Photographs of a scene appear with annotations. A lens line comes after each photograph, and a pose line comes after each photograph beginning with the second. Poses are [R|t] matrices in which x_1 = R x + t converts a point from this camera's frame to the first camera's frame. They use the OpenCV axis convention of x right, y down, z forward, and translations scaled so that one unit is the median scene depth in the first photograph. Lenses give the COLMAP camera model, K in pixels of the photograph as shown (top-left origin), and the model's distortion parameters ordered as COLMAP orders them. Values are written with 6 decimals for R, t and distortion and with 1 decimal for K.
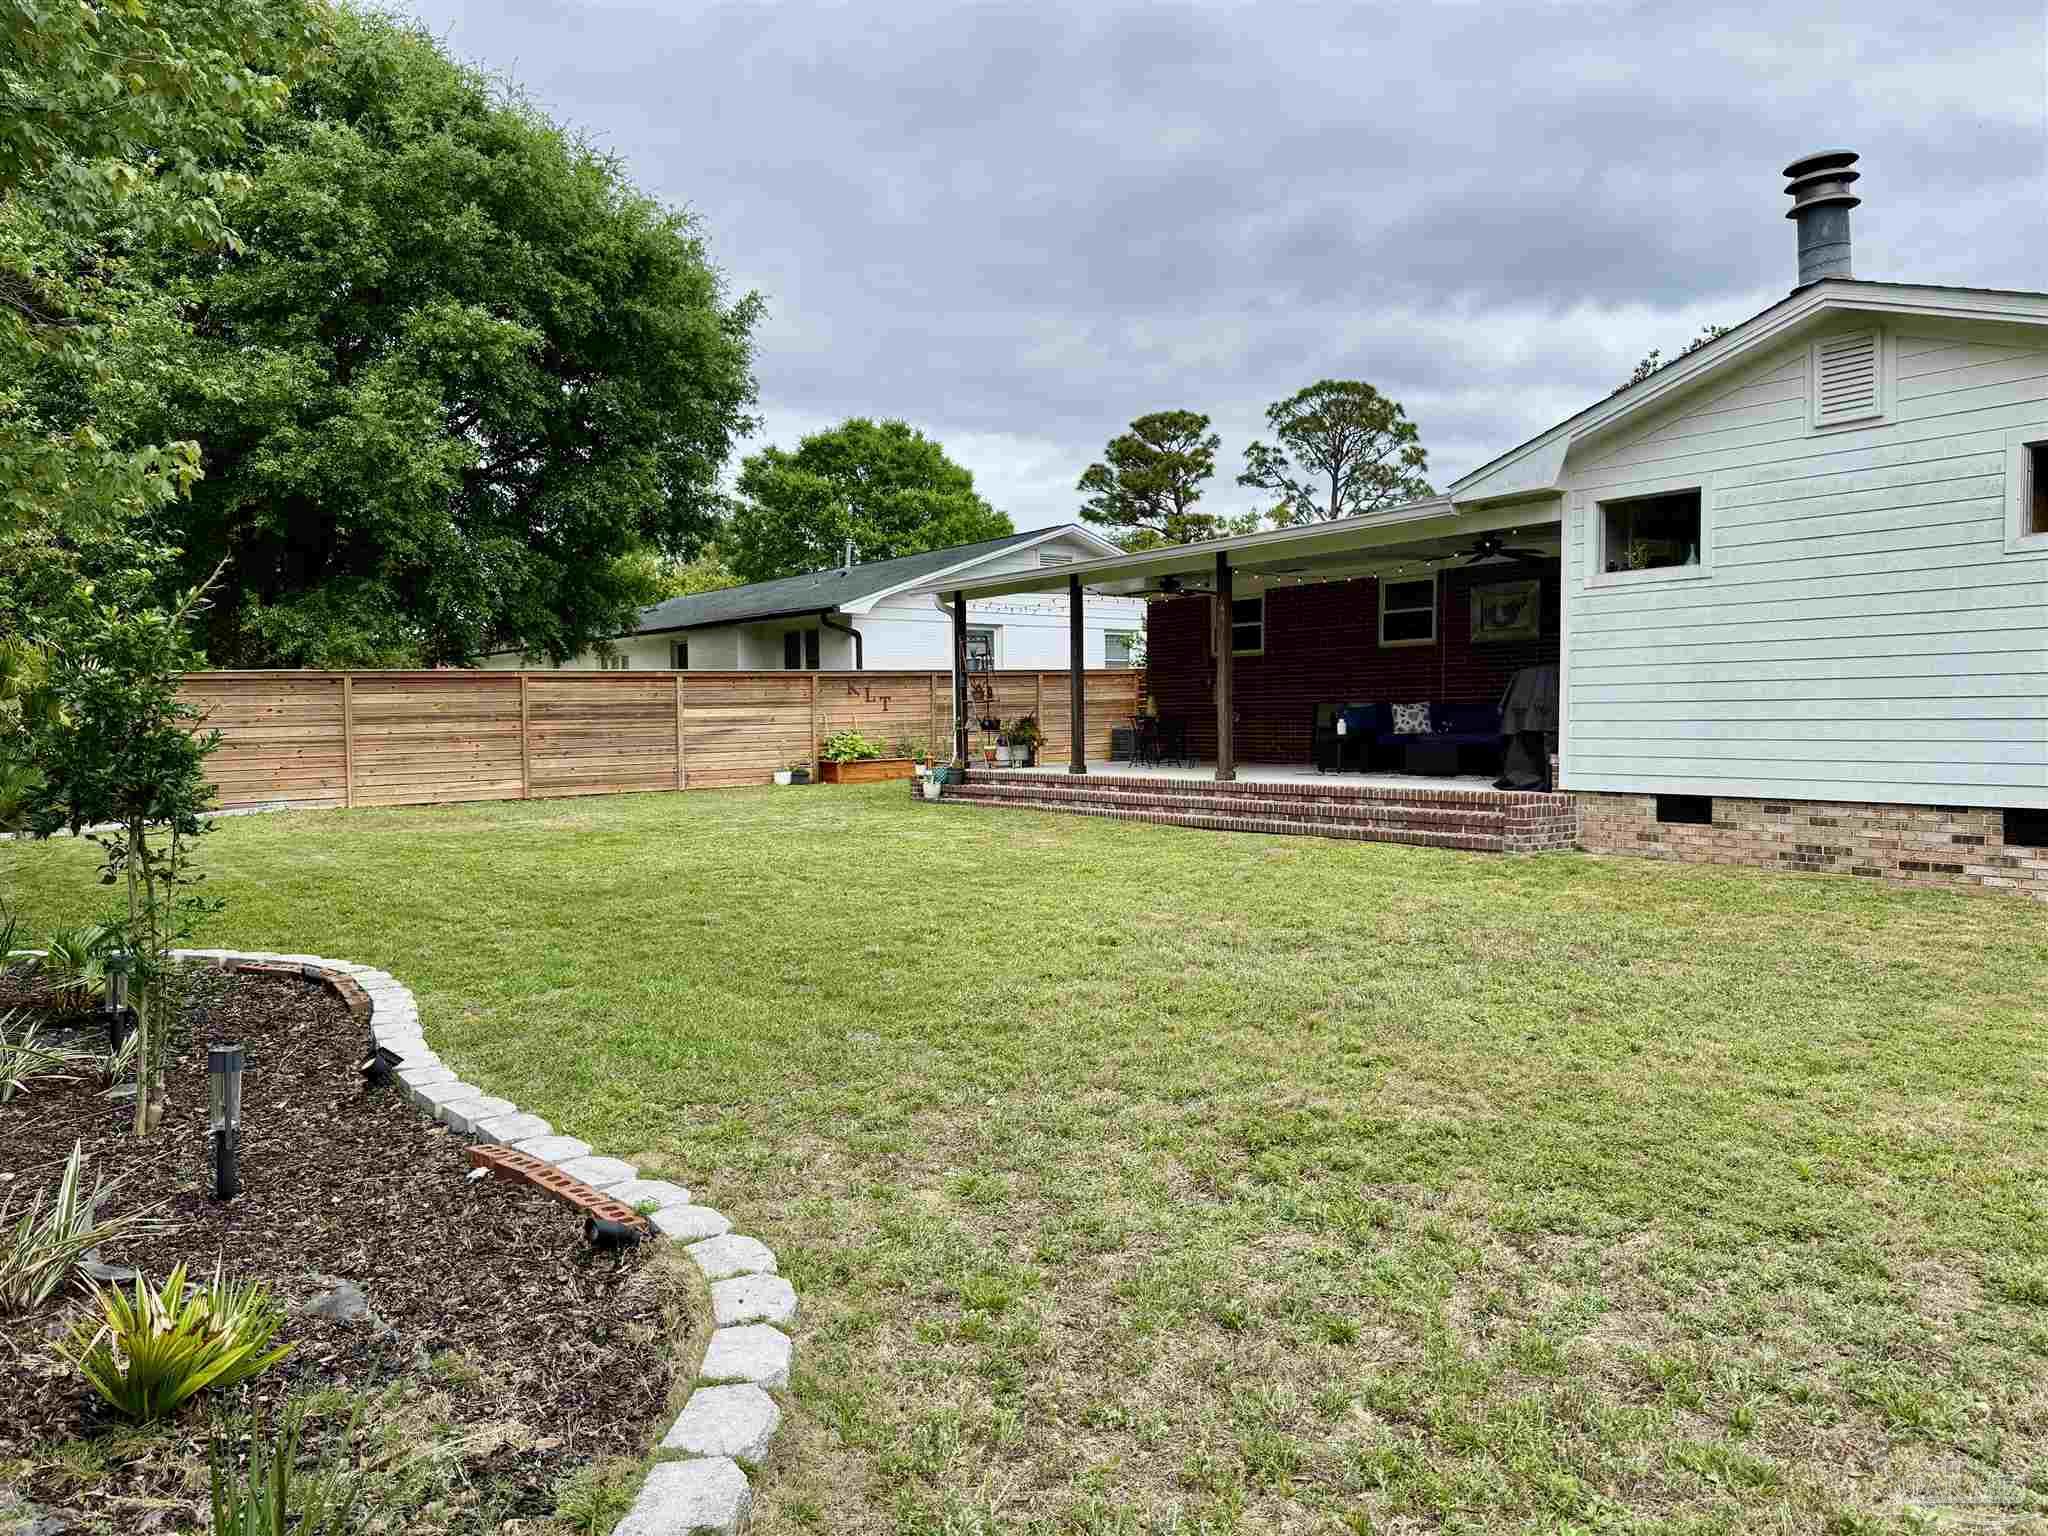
lens RADIAL K [[1428.6, 0, 1029.9], [0, 1428.6, 762.3], [0, 0, 1]] dist [0.150778, -0.270592]
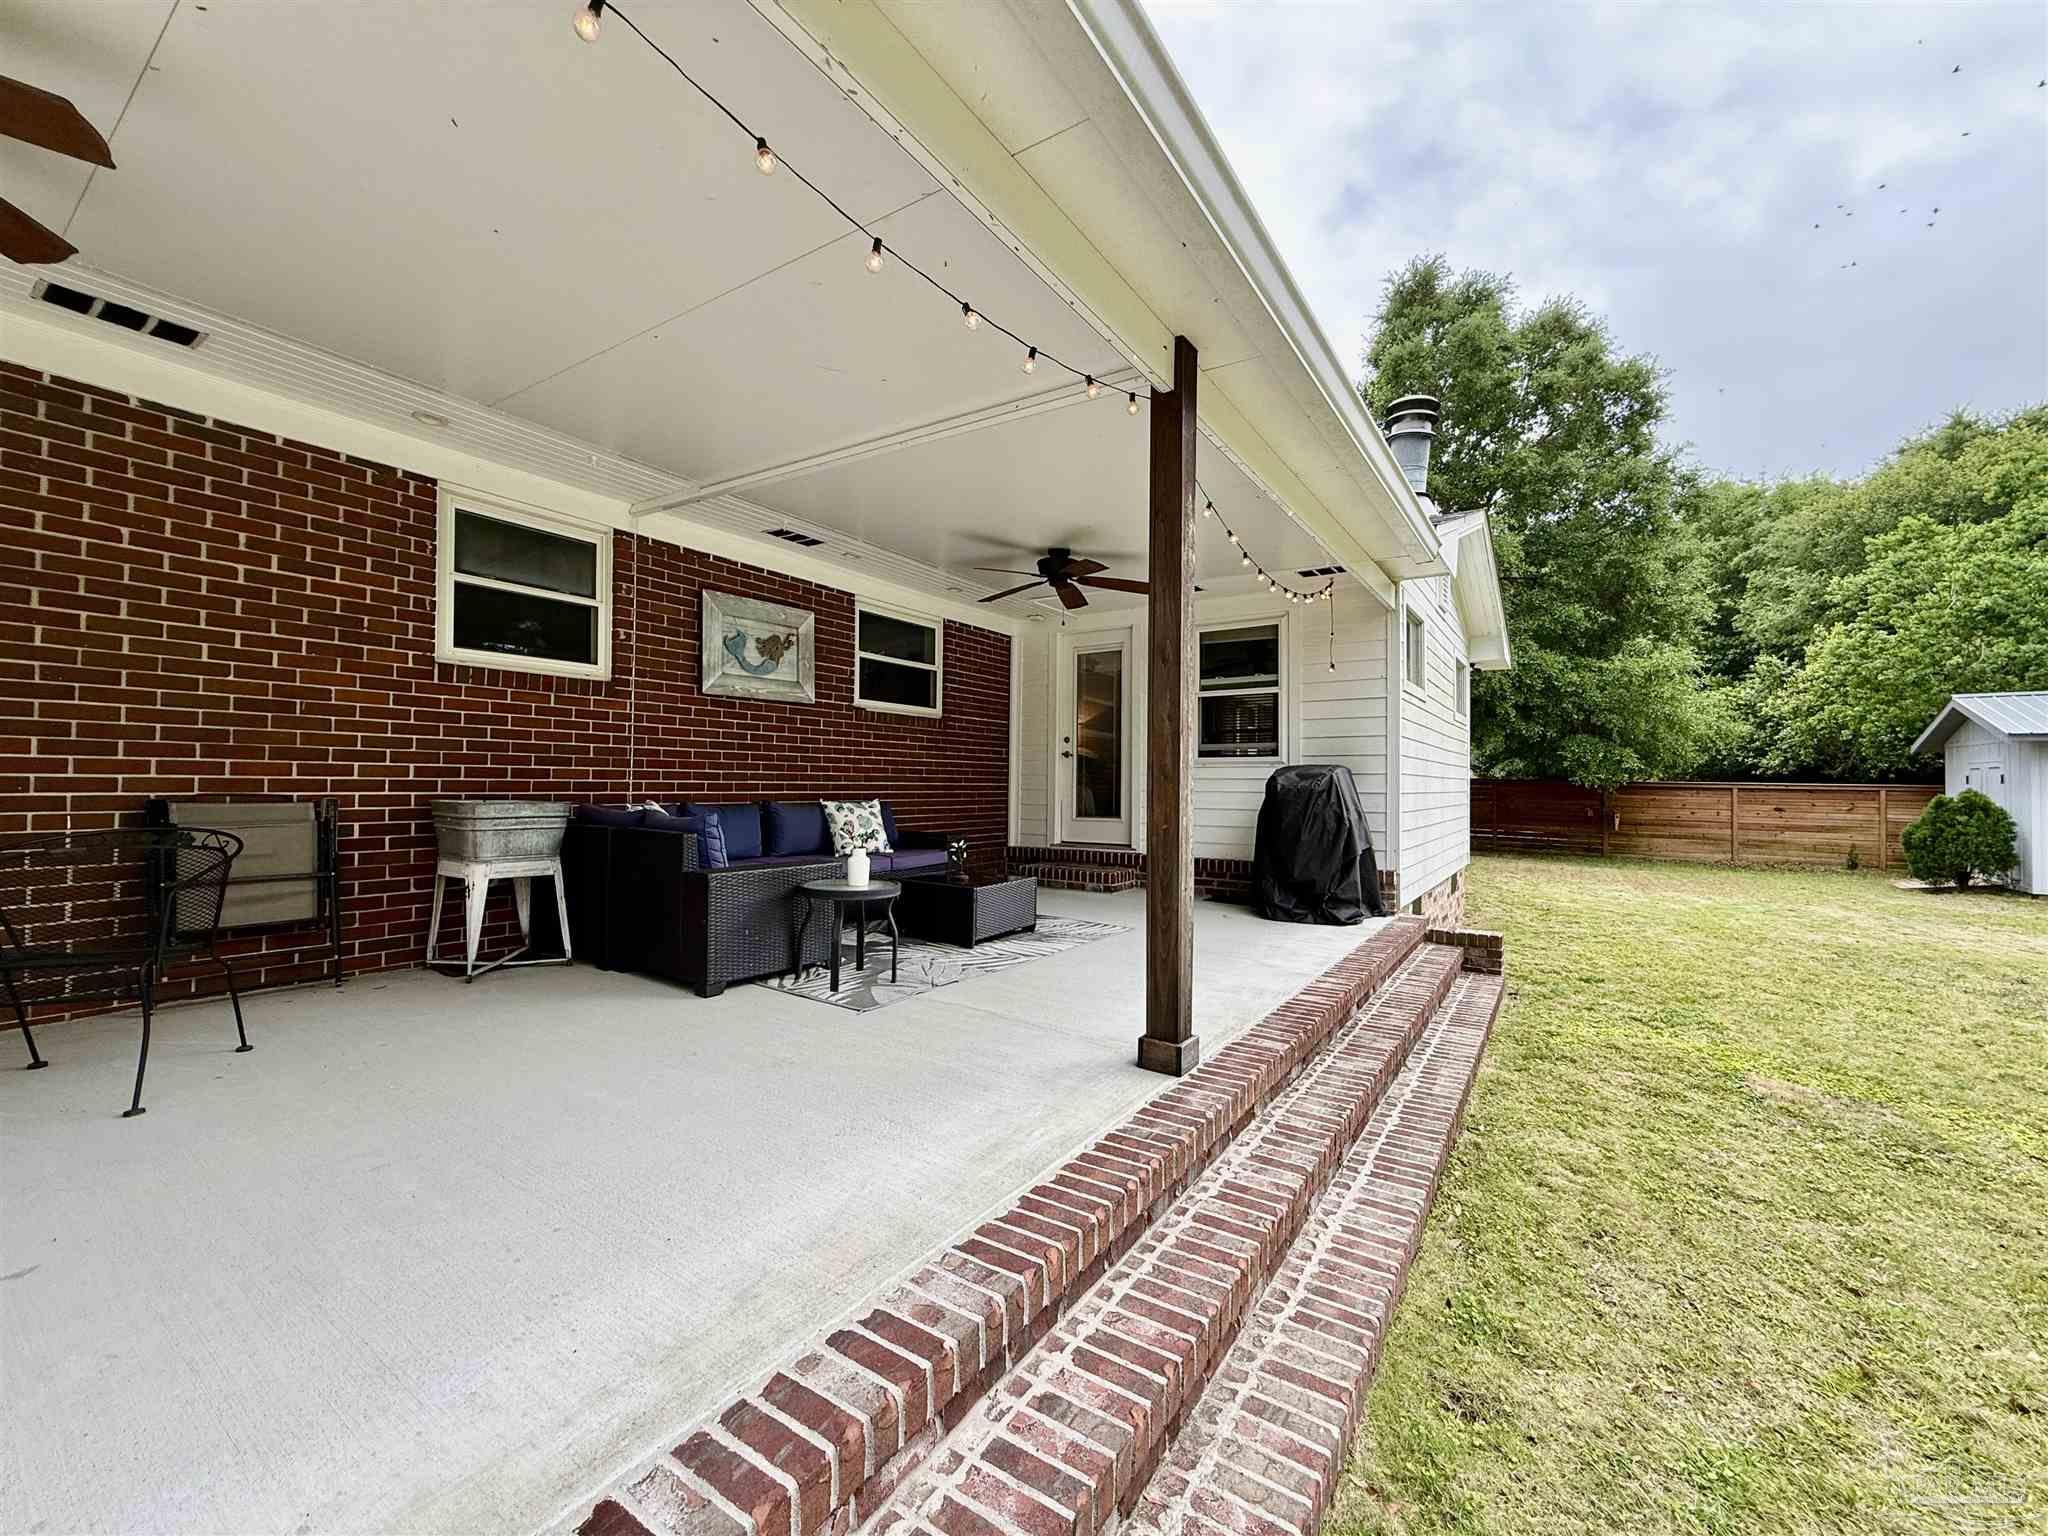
lens RADIAL K [[815.9, 0, 1020.7], [0, 815.9, 769.7], [0, 0, 1]] dist [0.001397, 0.000477]
pose [[-0.340694, 0.021543, 0.939927, -0.021302], [0.021644, 0.999652, -0.015066, -0.046265], [-0.939925, 0.015211, -0.341042, 0.988281]]
